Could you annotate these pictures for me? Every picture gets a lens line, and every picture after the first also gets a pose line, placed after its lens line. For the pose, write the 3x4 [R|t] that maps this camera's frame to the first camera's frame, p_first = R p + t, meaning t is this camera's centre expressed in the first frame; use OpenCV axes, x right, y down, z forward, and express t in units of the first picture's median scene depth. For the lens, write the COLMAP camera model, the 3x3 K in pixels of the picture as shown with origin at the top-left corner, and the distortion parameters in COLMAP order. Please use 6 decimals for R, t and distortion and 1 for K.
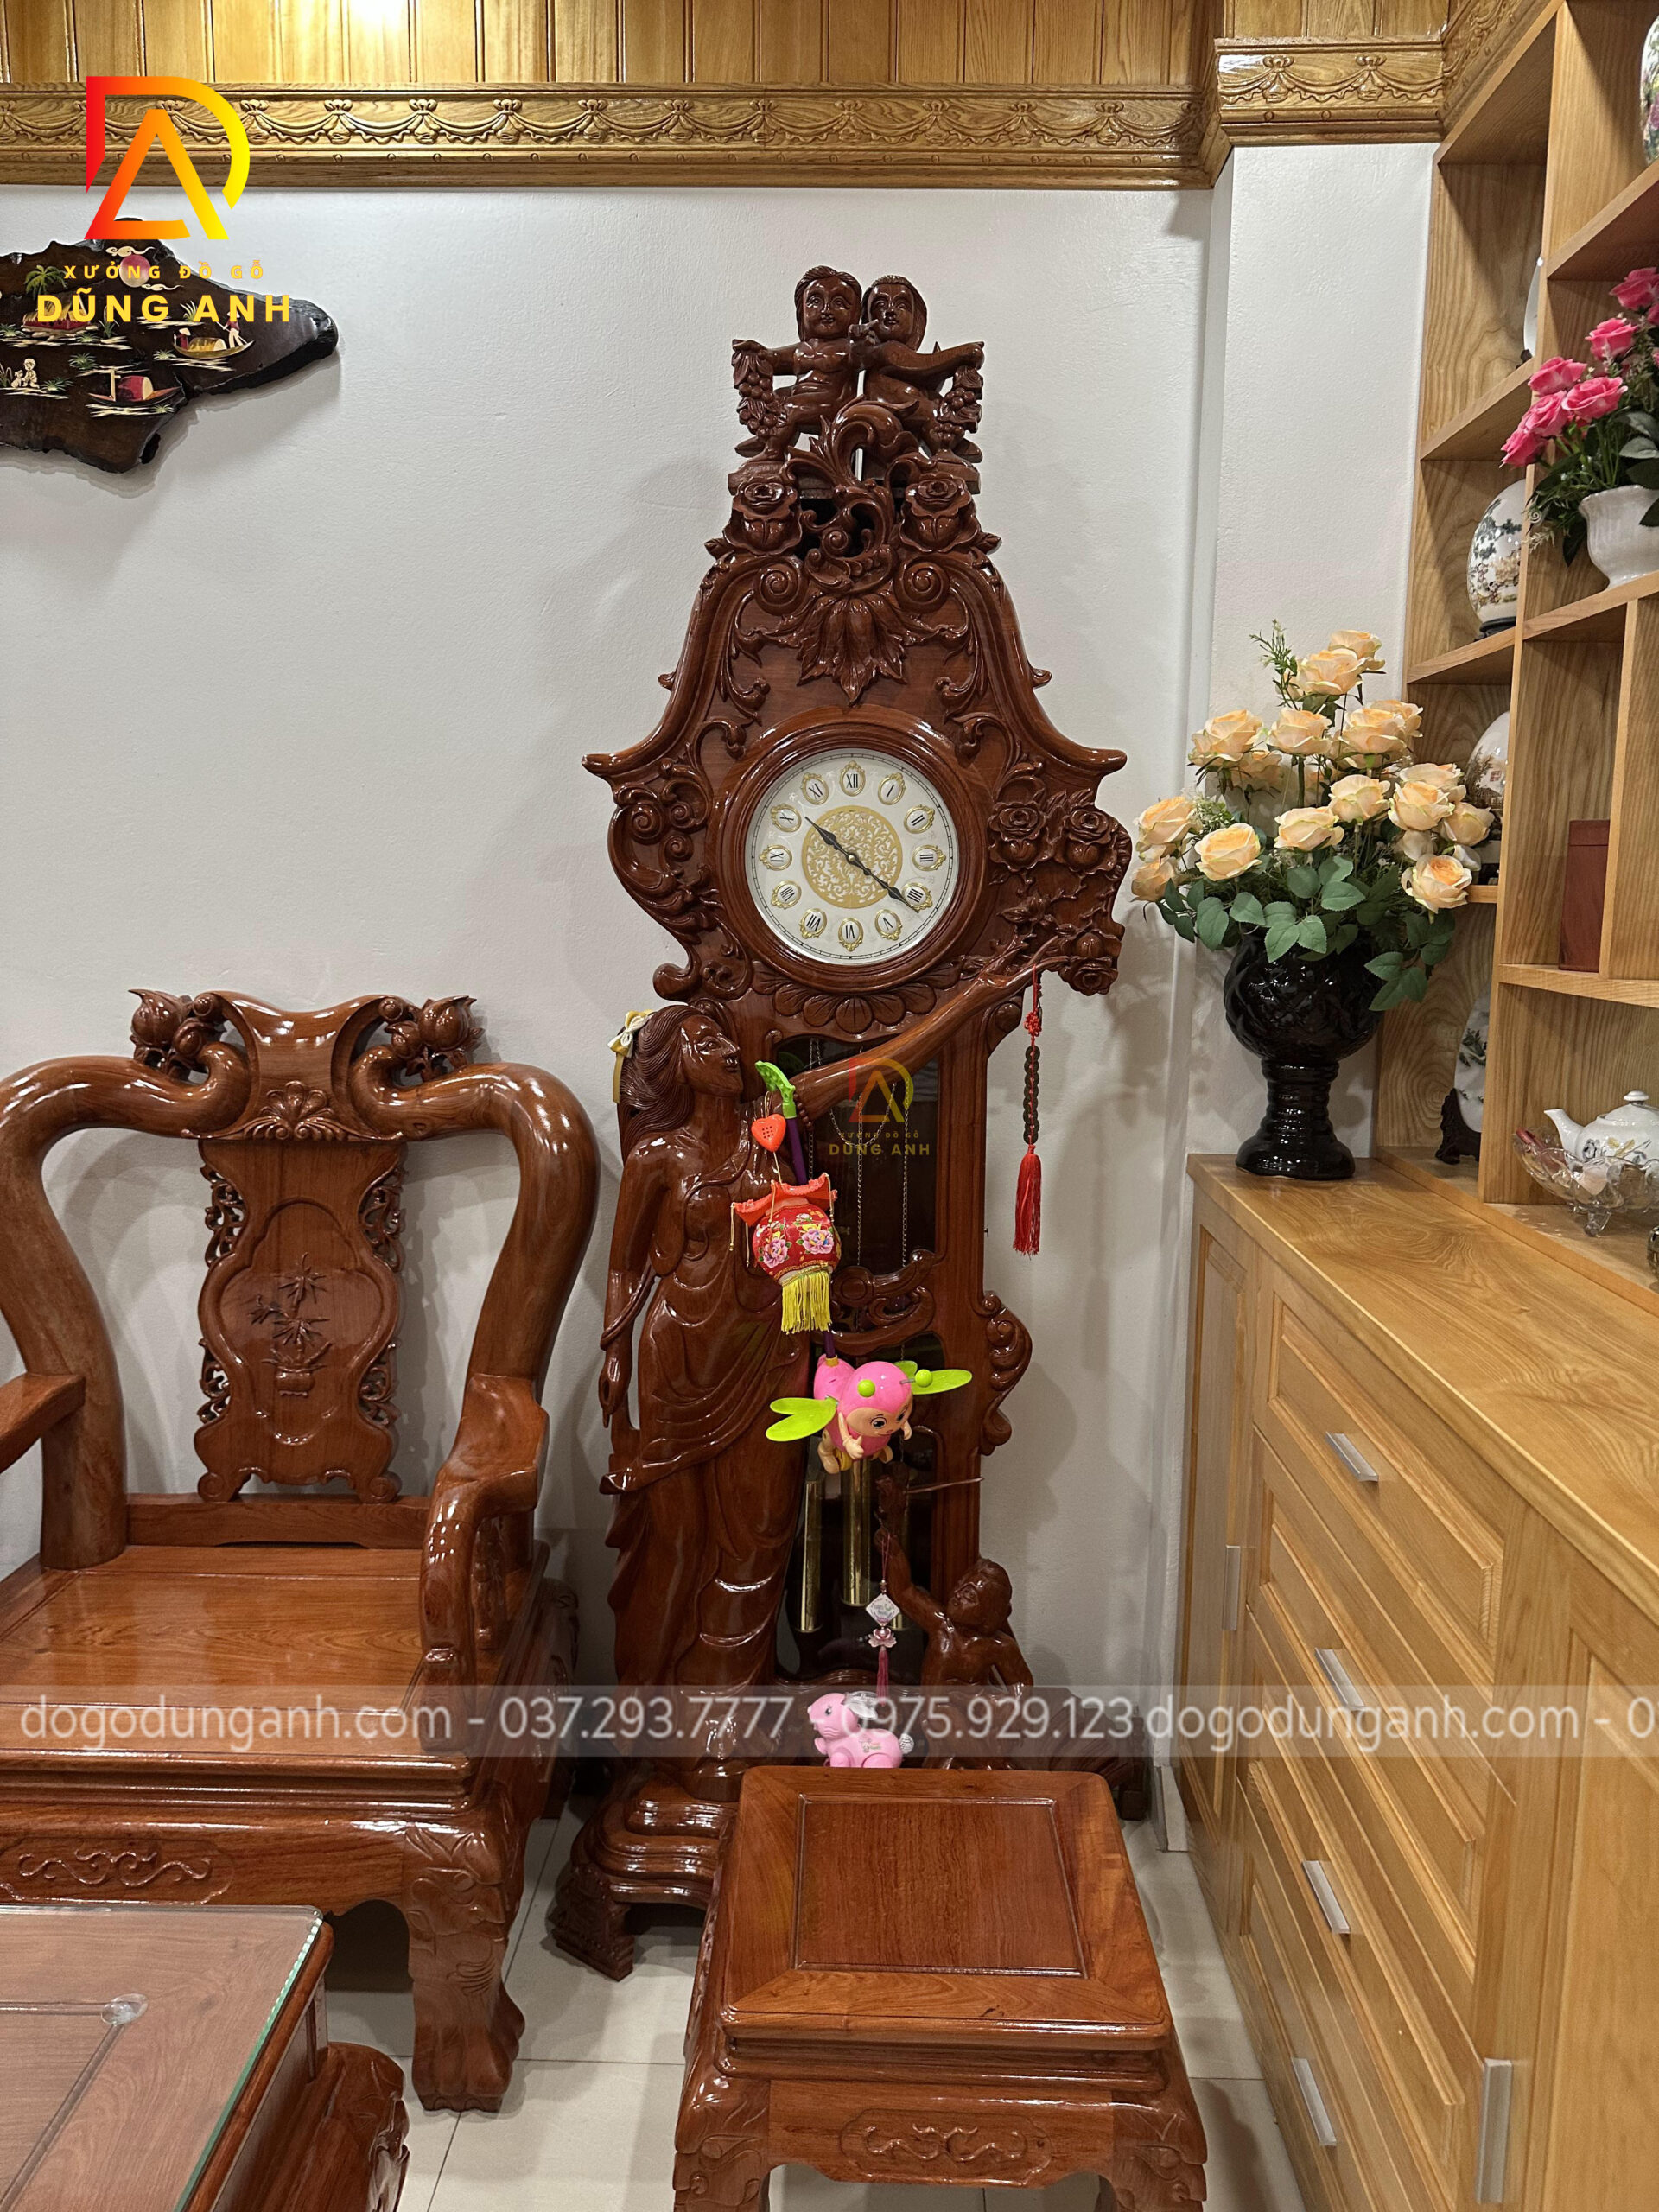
lens RADIAL K [[1558.9, 0, 825.4], [0, 1558.9, 1104.4], [0, 0, 1]] dist [0.071170, -0.104988]
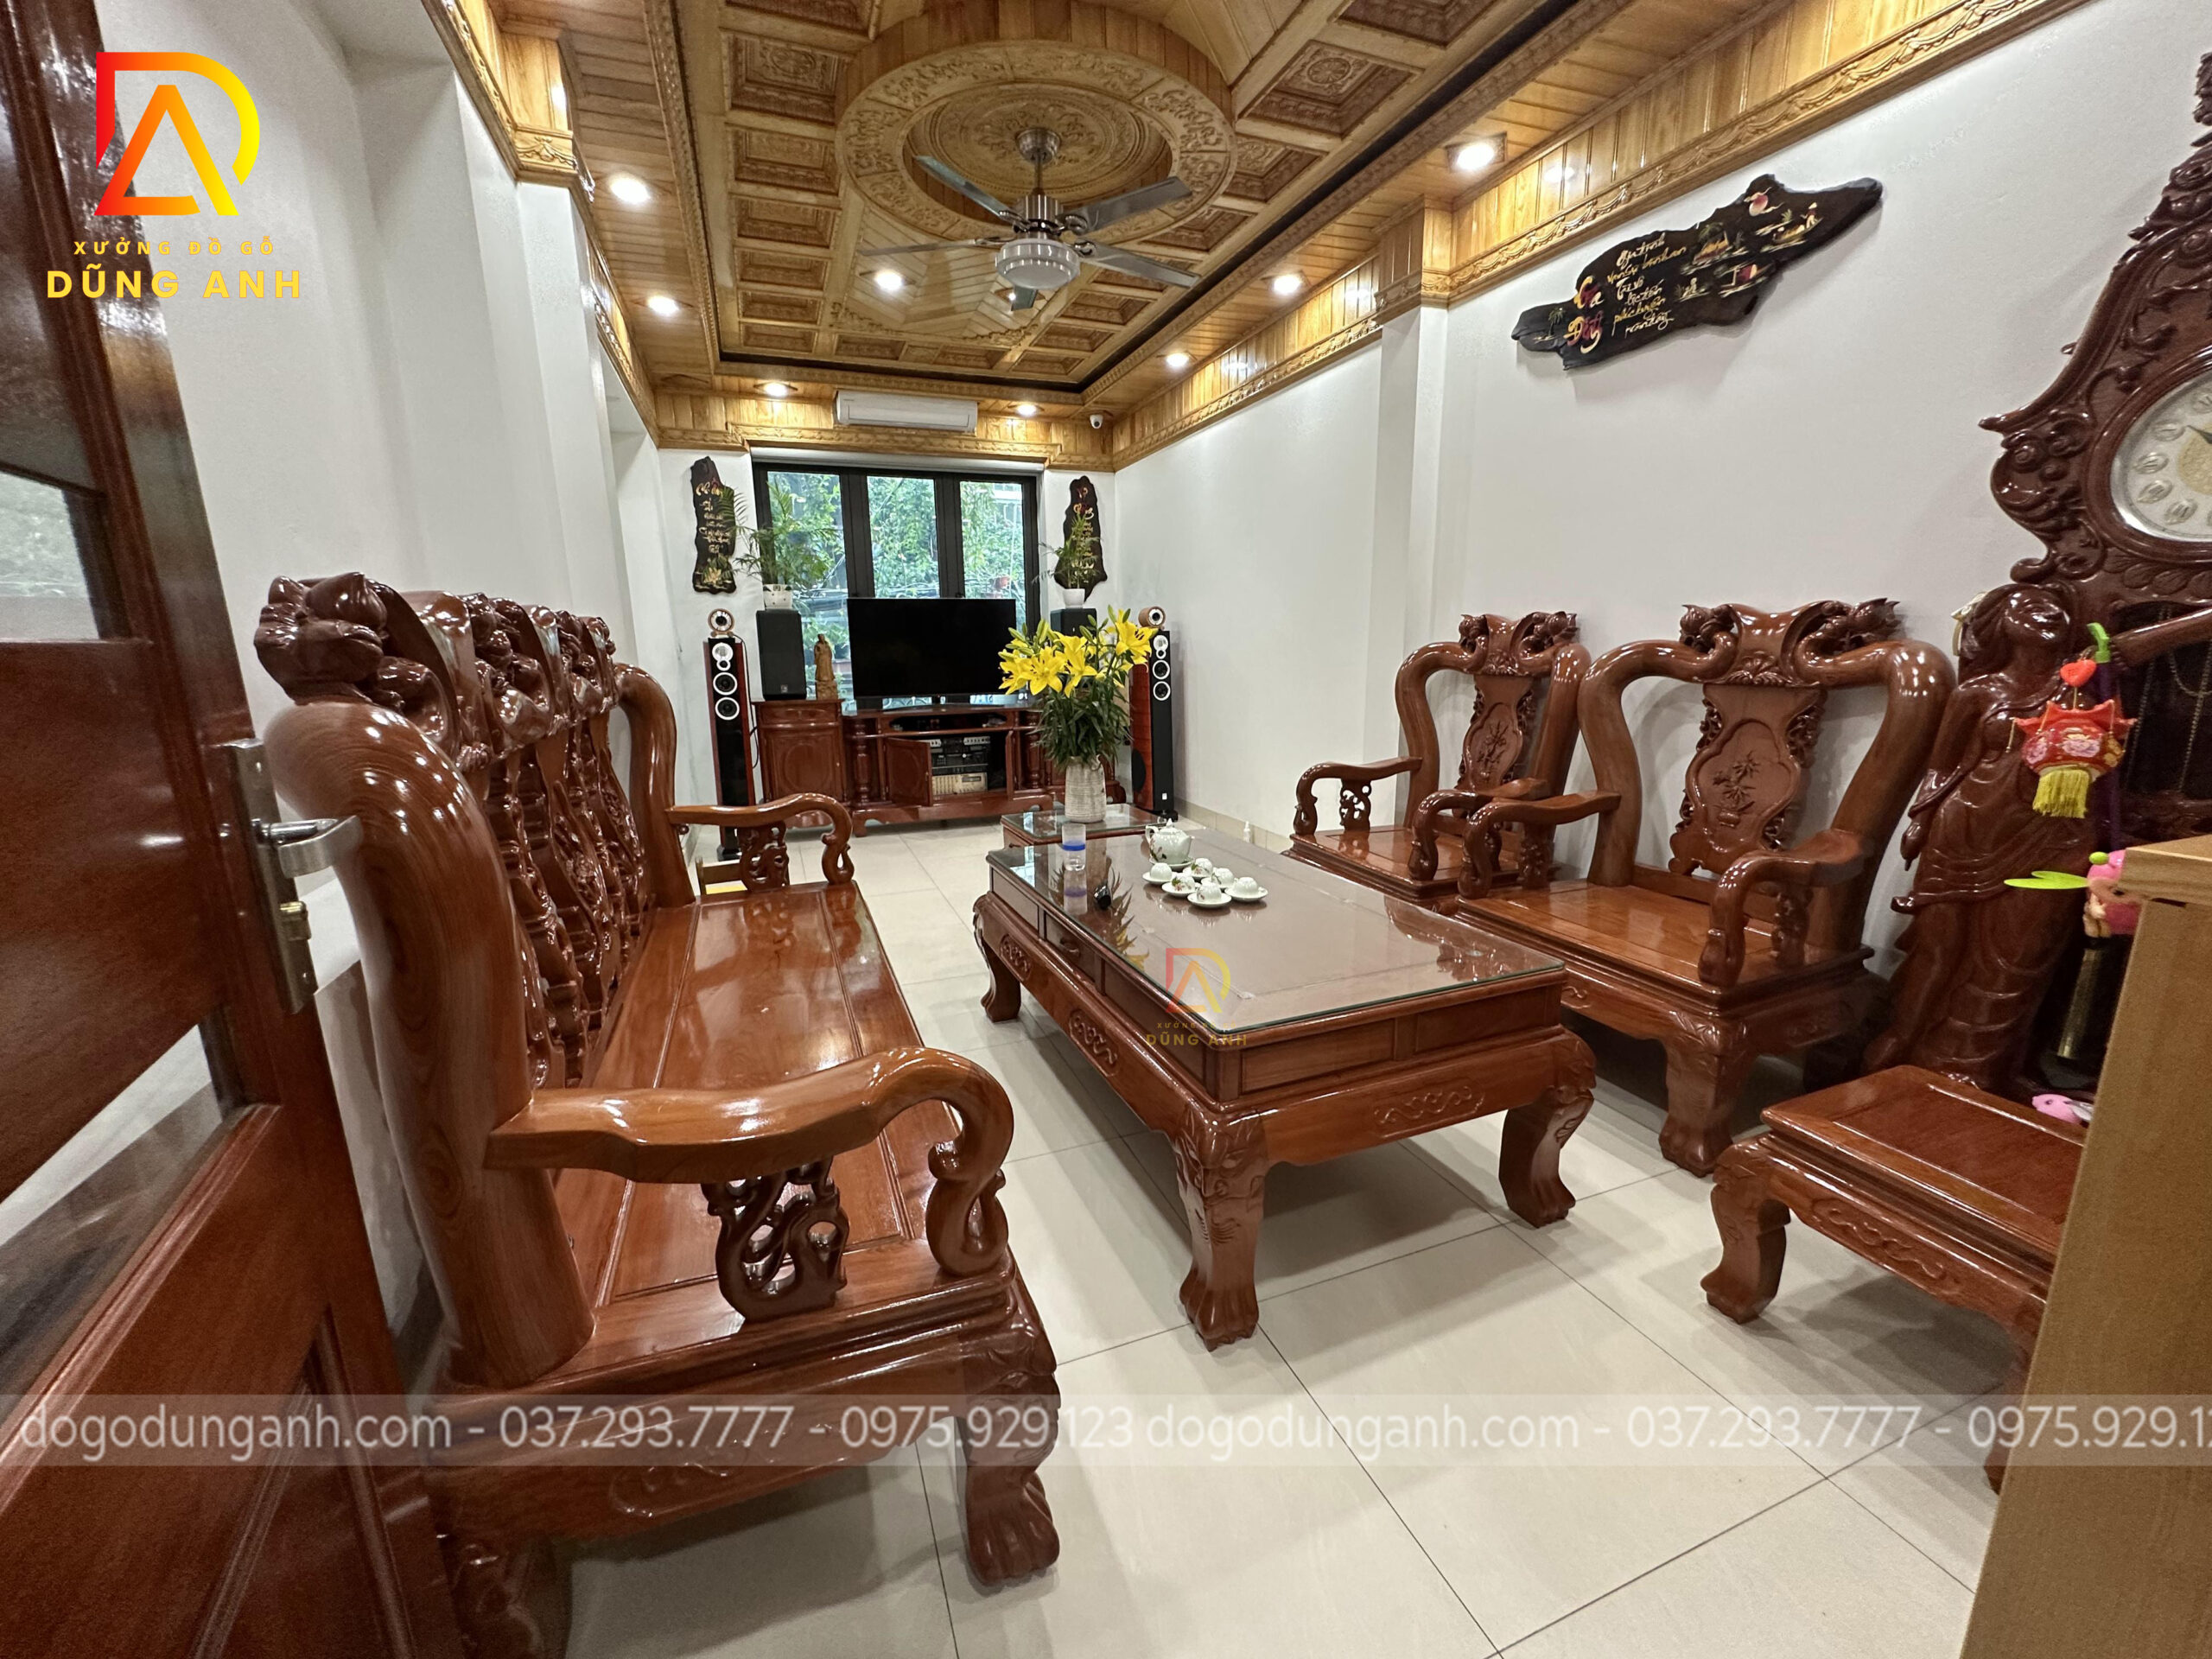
lens RADIAL K [[883.1, 0, 1095.1], [0, 883.1, 844.0], [0, 0, 1]] dist [-0.006050, 0.001018]
pose [[0.365839, 0.189711, -0.911137, 0.364071], [-0.111198, 0.980901, 0.159588, 0.132521], [0.924011, 0.042933, 0.379947, -0.086660]]
